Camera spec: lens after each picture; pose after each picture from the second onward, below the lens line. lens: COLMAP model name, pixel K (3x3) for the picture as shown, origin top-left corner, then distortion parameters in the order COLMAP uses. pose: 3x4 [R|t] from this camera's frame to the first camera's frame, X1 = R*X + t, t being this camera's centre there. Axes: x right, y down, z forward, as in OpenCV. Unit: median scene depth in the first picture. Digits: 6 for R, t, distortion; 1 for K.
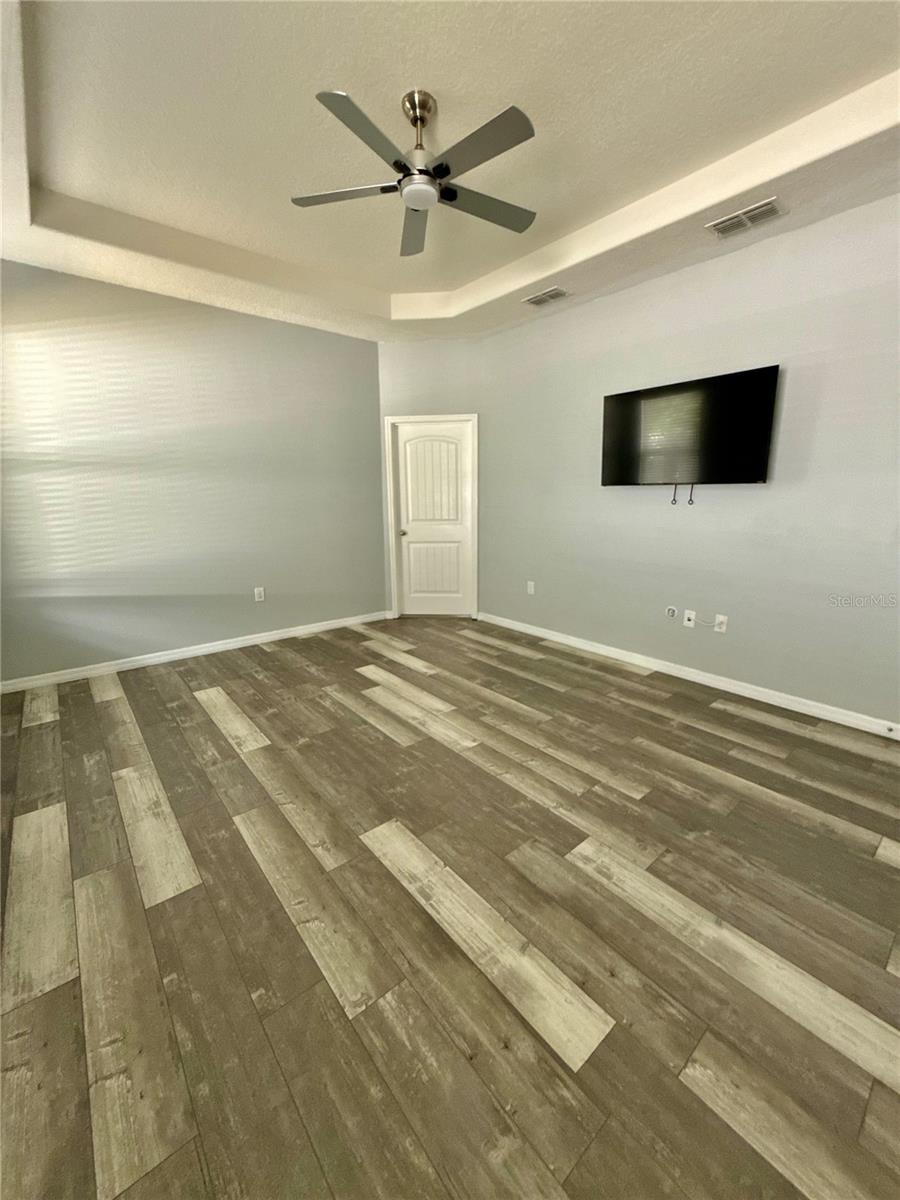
lens RADIAL K [[478.6, 0, 452.0], [0, 478.6, 597.0], [0, 0, 1]] dist [-0.000367, -0.000326]
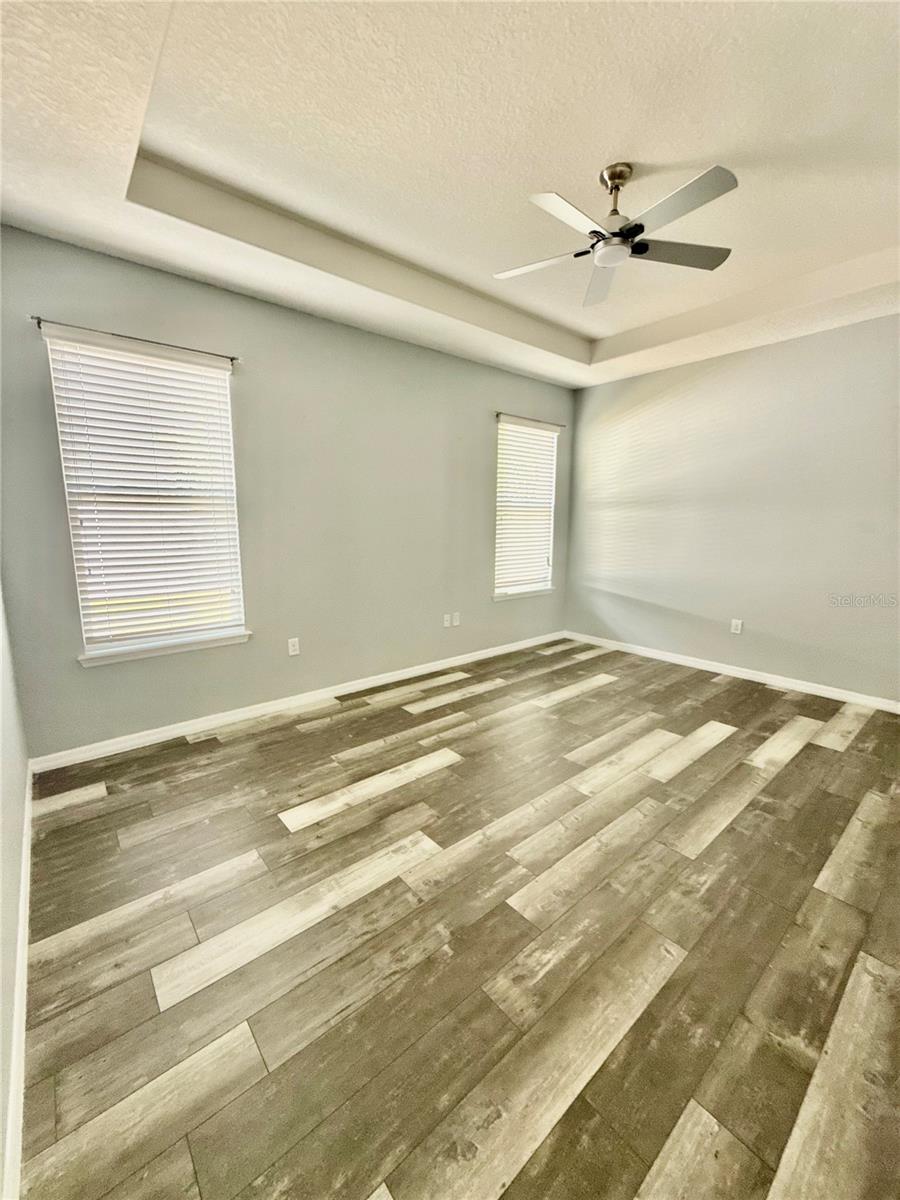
lens RADIAL K [[478.6, 0, 452.0], [0, 478.6, 597.0], [0, 0, 1]] dist [-0.000367, -0.000326]
pose [[0.010341, 0.166005, -0.986071, 0.886357], [-0.215798, 0.963256, 0.159902, -0.153147], [0.976383, 0.211139, 0.045785, 0.606187]]
